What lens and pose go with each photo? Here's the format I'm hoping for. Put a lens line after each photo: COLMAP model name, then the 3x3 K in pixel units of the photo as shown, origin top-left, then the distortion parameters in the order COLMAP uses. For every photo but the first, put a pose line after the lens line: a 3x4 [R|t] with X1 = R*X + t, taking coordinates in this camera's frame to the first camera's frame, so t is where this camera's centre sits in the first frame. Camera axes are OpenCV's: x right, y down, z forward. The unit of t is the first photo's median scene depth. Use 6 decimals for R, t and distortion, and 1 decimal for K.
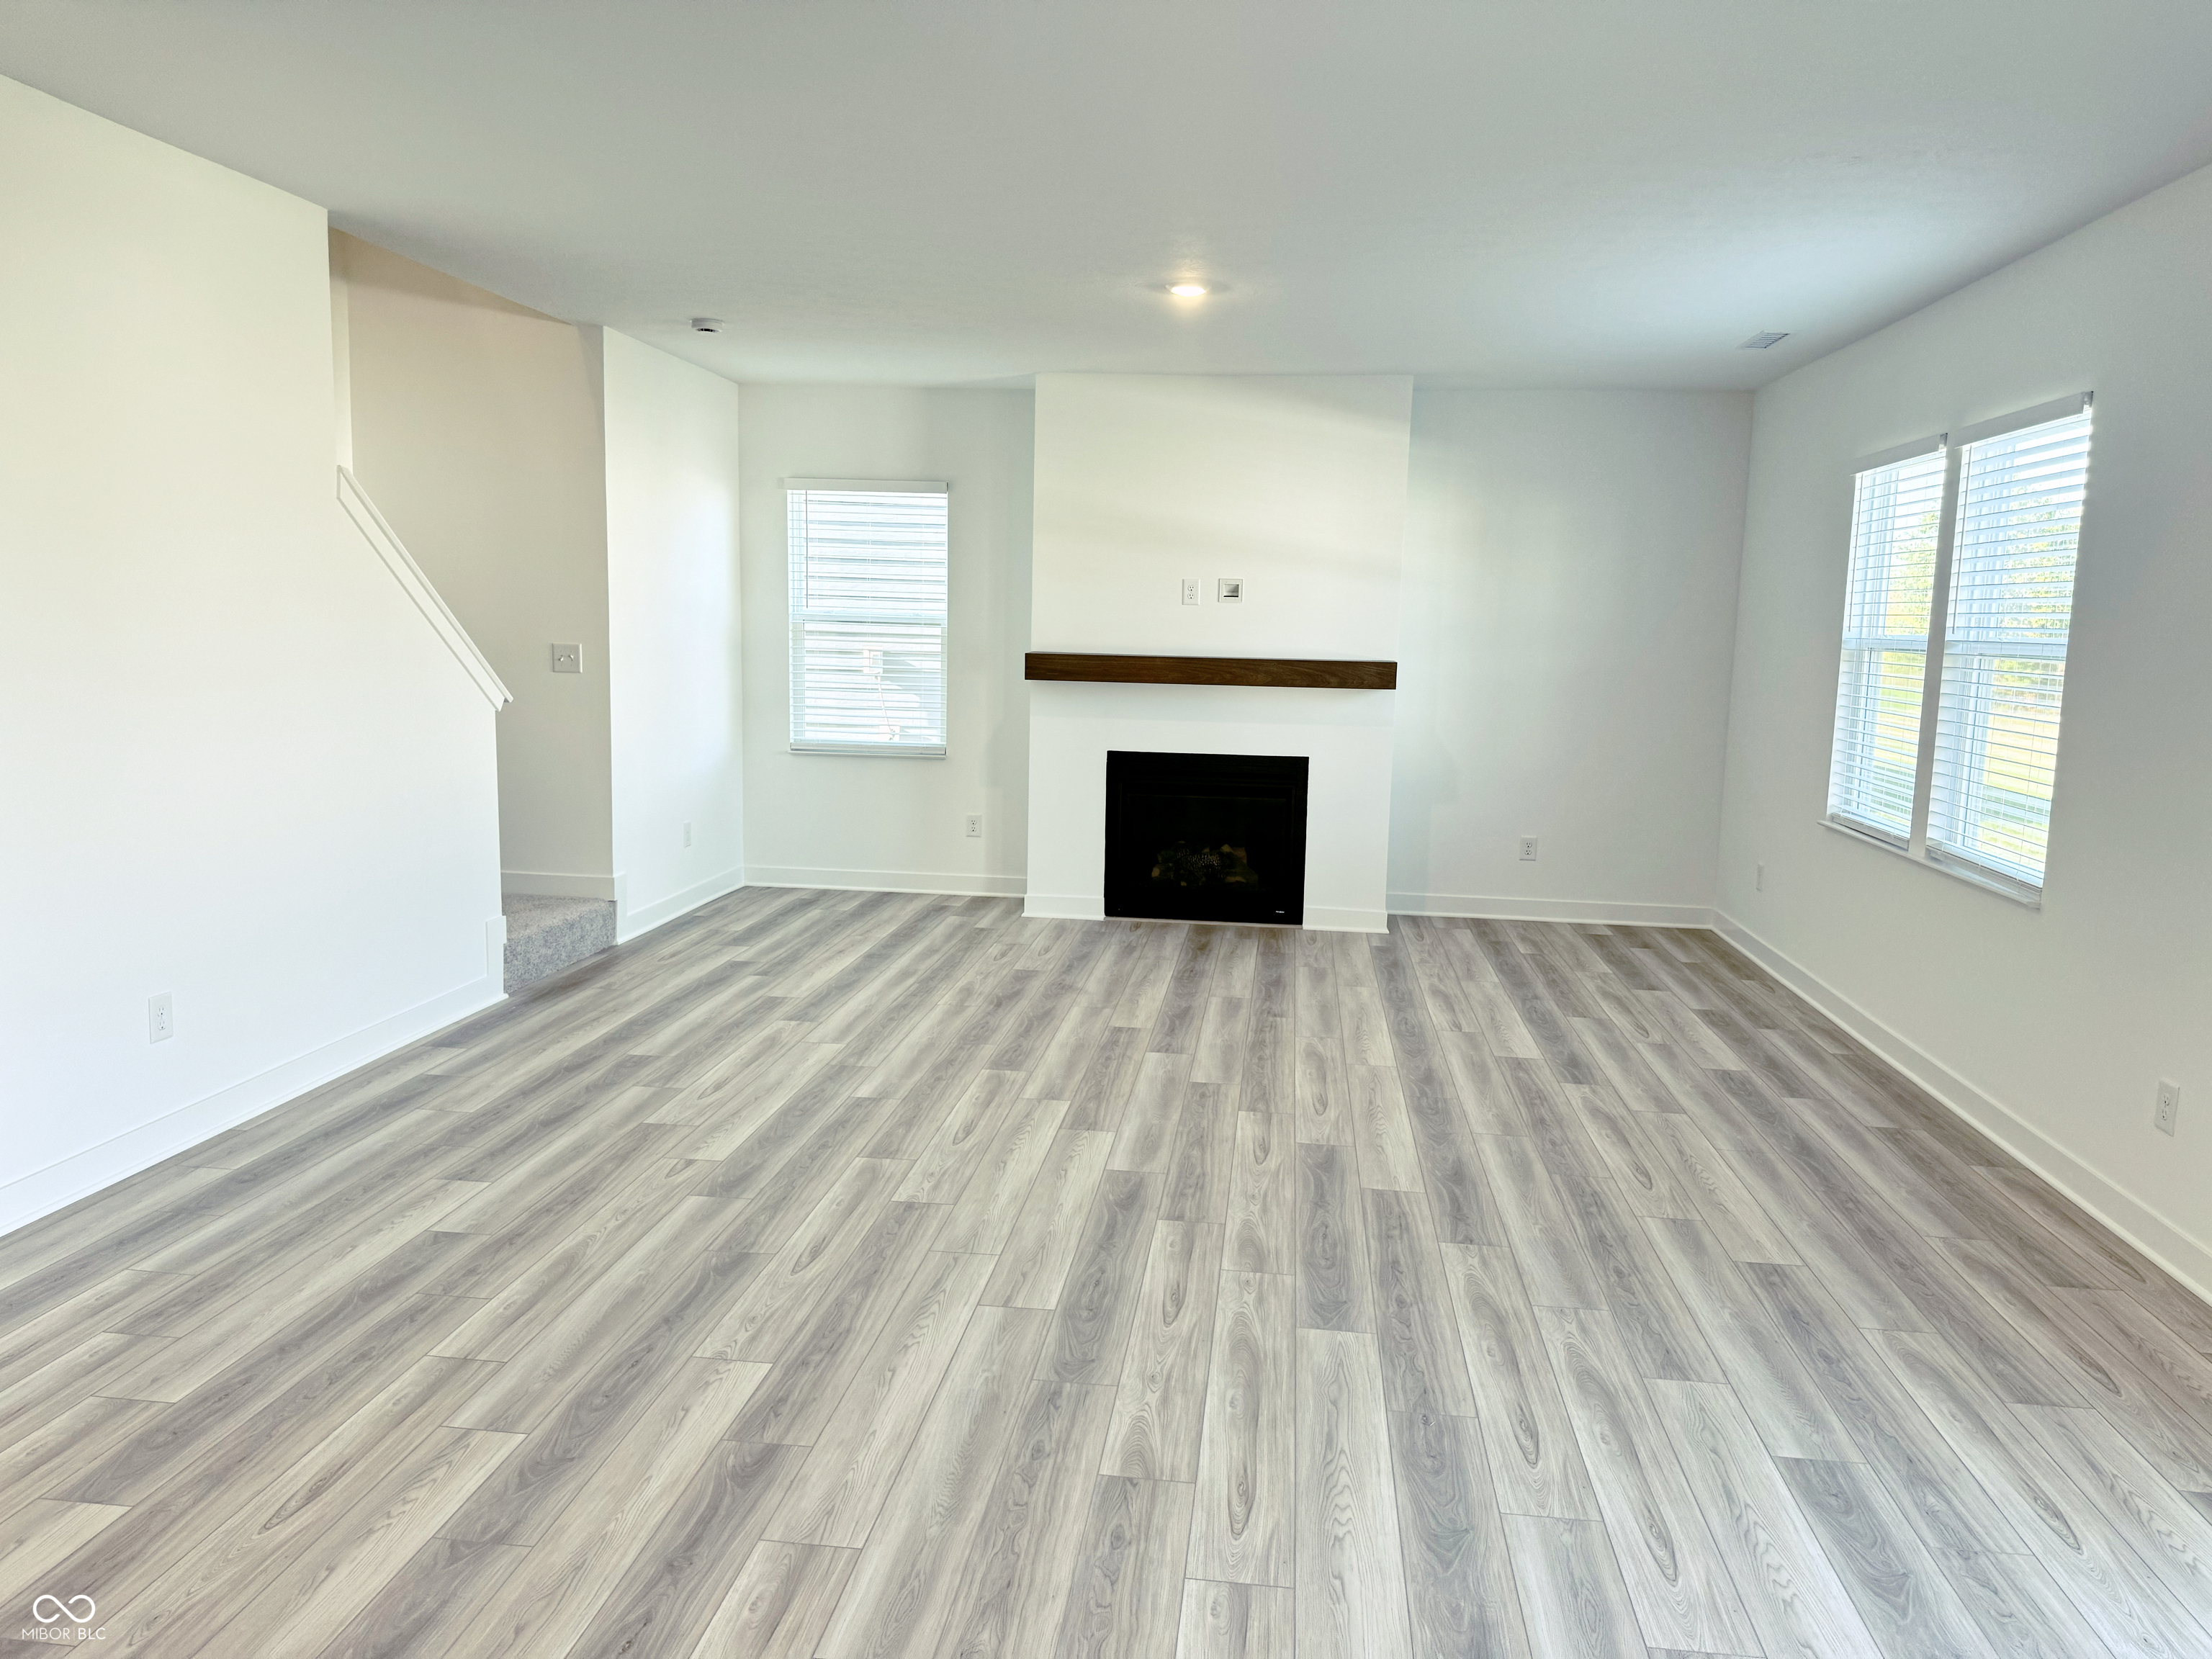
lens RADIAL K [[1556.8, 0, 1121.3], [0, 1556.8, 828.1], [0, 0, 1]] dist [0.079672, -0.107668]
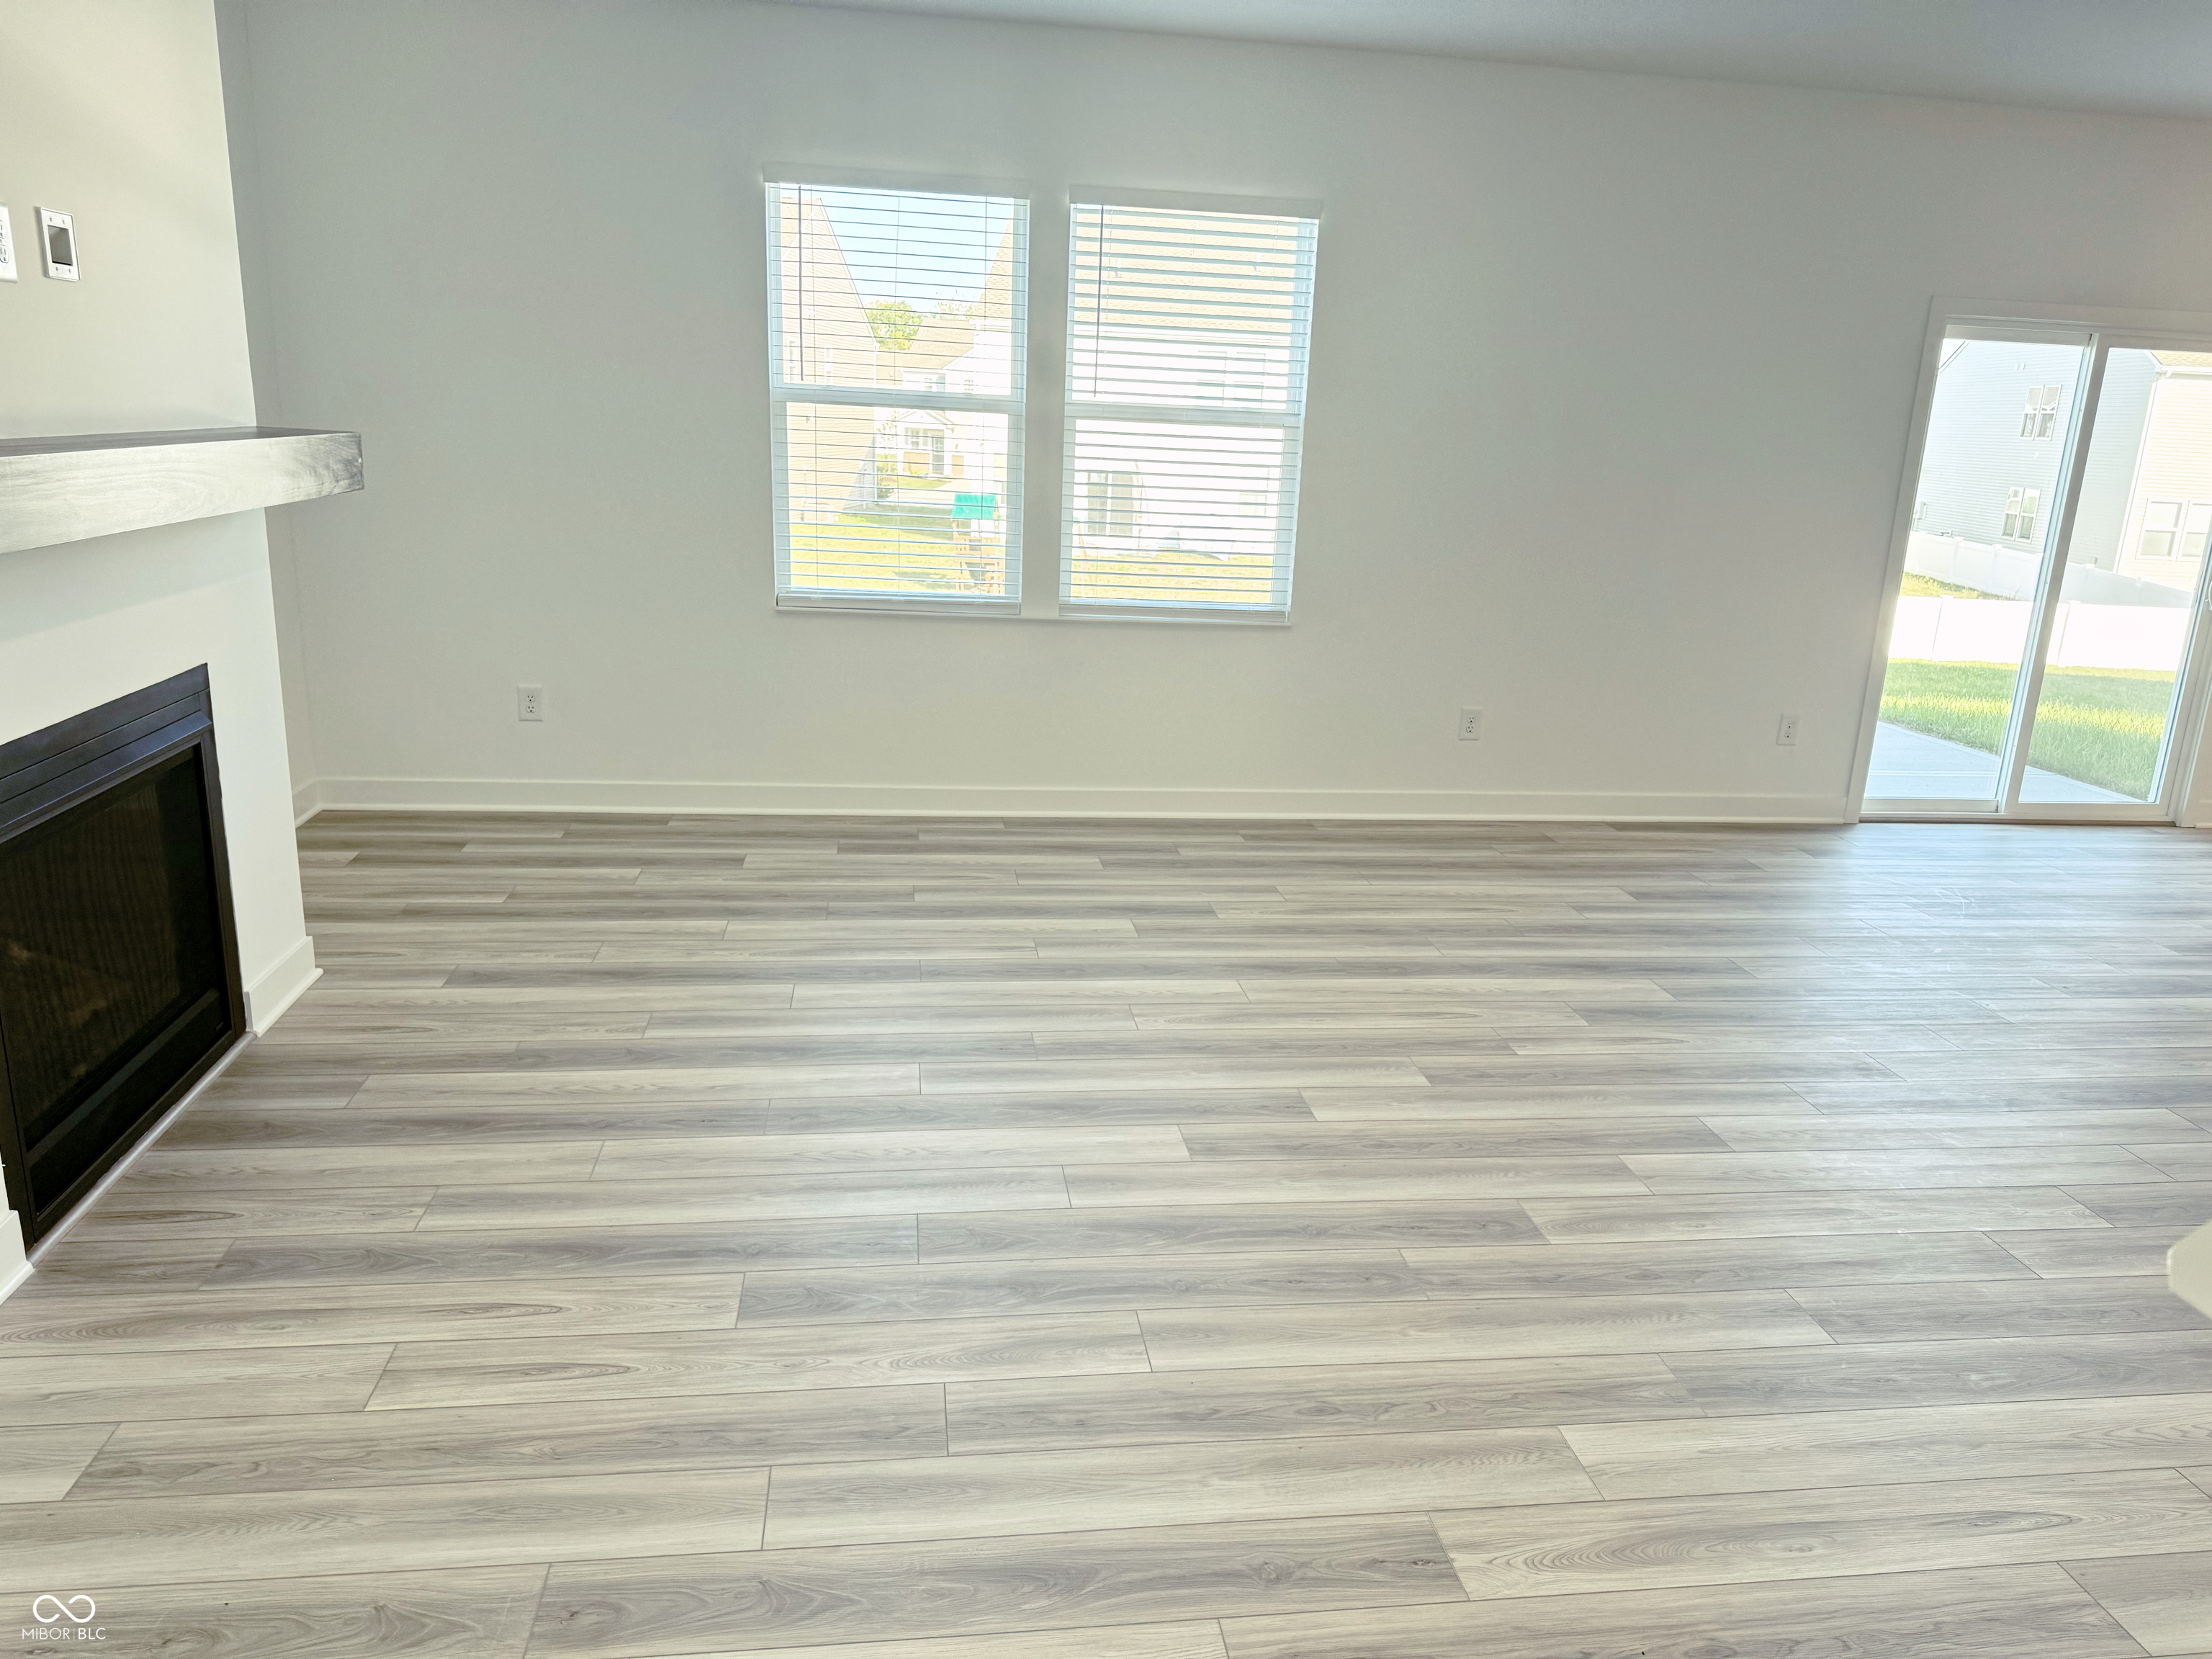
lens RADIAL K [[1558.6, 0, 1110.4], [0, 1558.6, 834.2], [0, 0, 1]] dist [0.130689, -0.233273]
pose [[-0.256154, -0.284635, 0.923779, -0.566139], [0.076185, 0.946747, 0.312837, -0.185210], [-0.963629, 0.150512, -0.220828, 1.340658]]
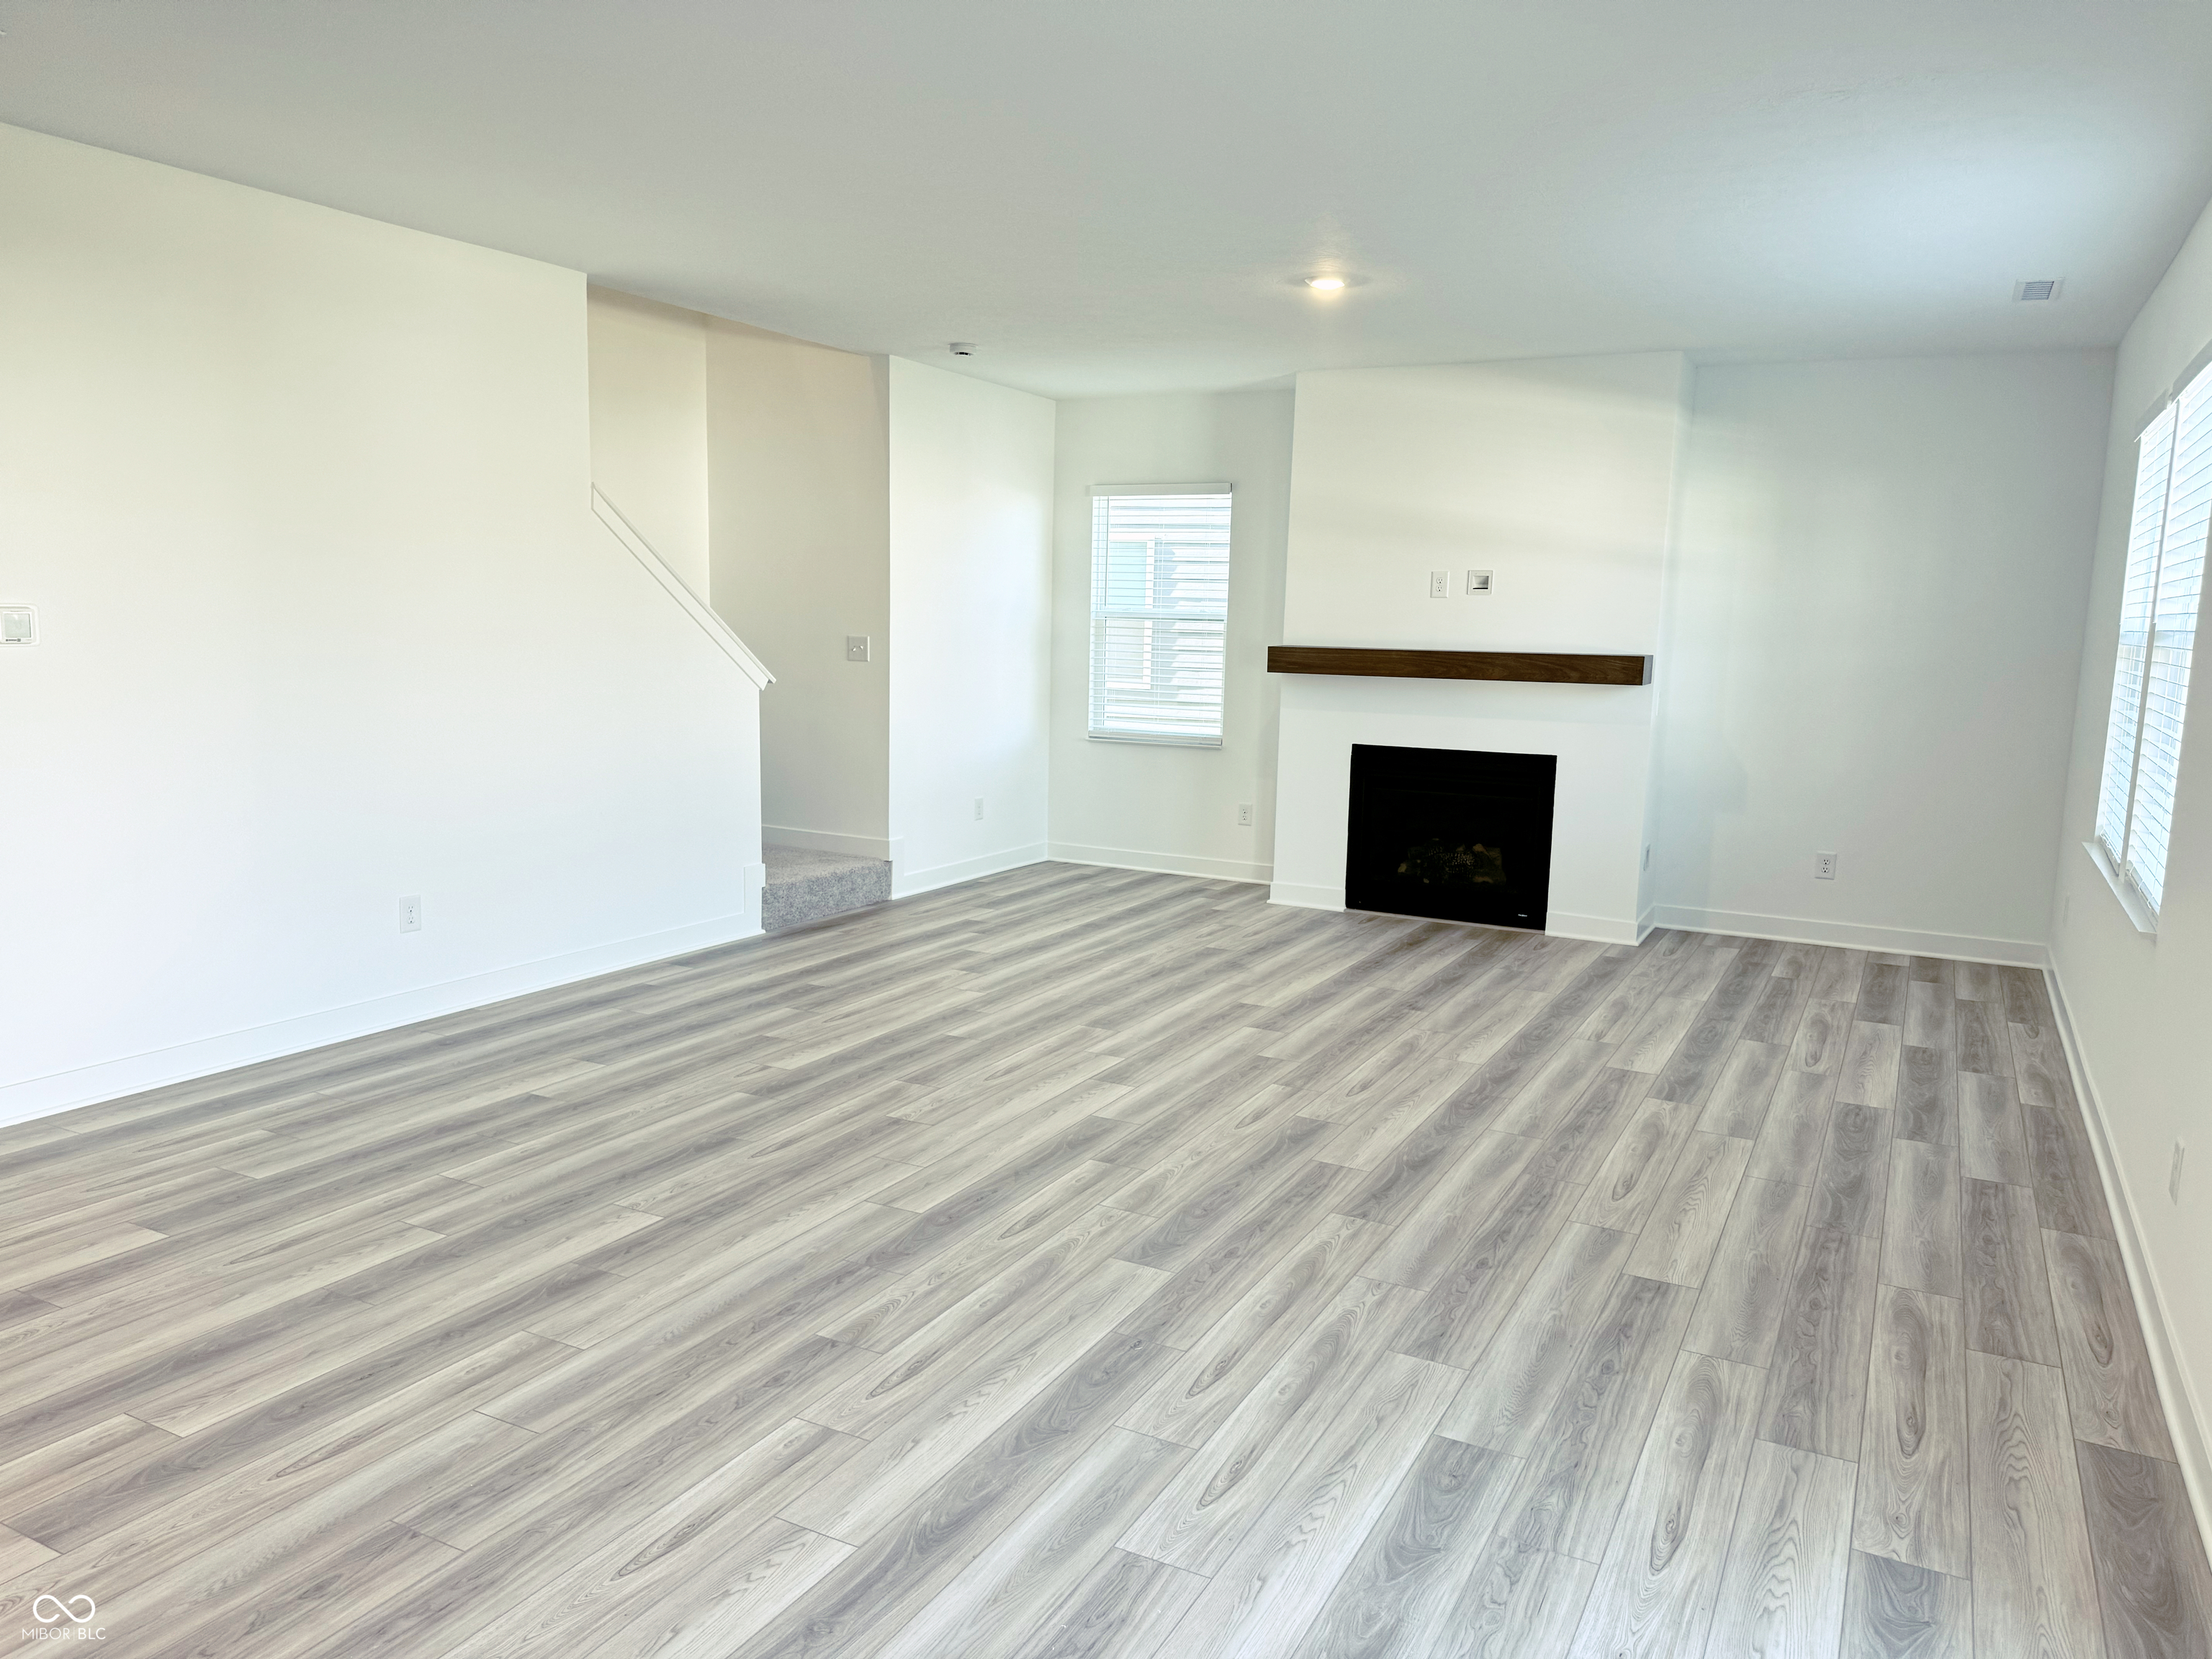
lens RADIAL K [[1558.6, 0, 1110.4], [0, 1558.6, 834.2], [0, 0, 1]] dist [0.130689, -0.233273]
pose [[0.931464, 0.048971, -0.360523, 0.335214], [-0.050265, 0.998719, 0.005791, 0.016890], [0.360344, 0.012728, 0.932733, -0.000284]]
